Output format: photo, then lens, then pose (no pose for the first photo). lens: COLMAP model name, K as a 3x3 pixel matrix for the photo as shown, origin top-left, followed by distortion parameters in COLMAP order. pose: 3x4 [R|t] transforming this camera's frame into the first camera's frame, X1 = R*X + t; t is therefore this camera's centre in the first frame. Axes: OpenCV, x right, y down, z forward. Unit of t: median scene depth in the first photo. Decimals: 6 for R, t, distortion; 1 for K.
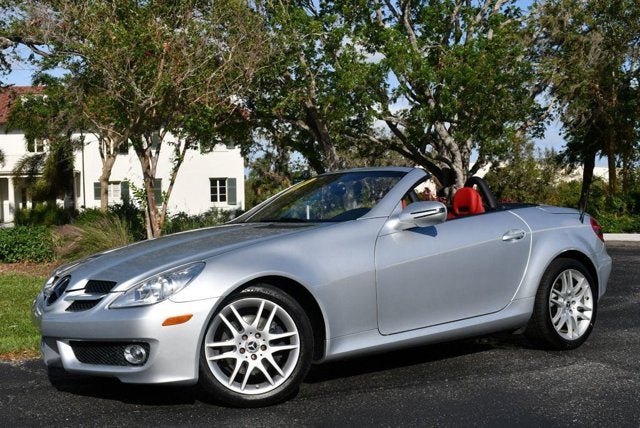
lens RADIAL K [[958.6, 0, 320.0], [0, 958.6, 214.0], [0, 0, 1]] dist [-0.013830, 0.024520]
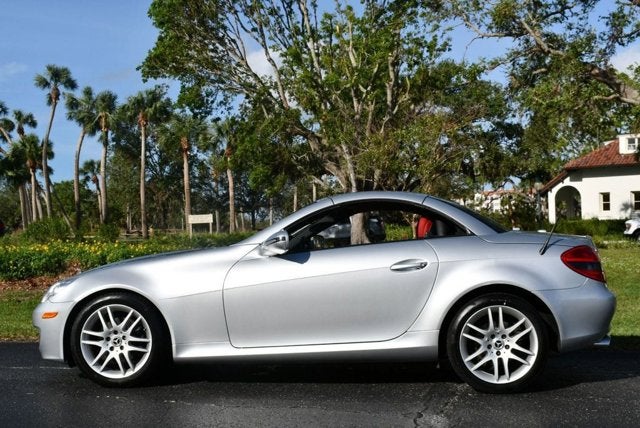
lens RADIAL K [[934.8, 0, 320.0], [0, 934.8, 214.0], [0, 0, 1]] dist [-0.007874, -0.049816]
pose [[0.684717, 0.005491, -0.728789, 0.950542], [-0.013689, 0.999892, -0.005328, -0.027419], [0.728681, 0.013625, 0.684718, 0.317130]]
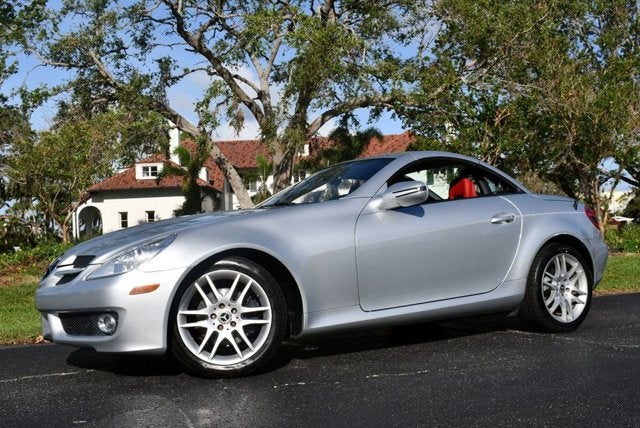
lens RADIAL K [[774.8, 0, 320.0], [0, 774.8, 214.0], [0, 0, 1]] dist [-0.064192, -0.018048]
pose [[0.993968, -0.013582, -0.108825, 0.111071], [0.008404, 0.998817, -0.047905, 0.063336], [0.109347, 0.046702, 0.992906, 0.181709]]
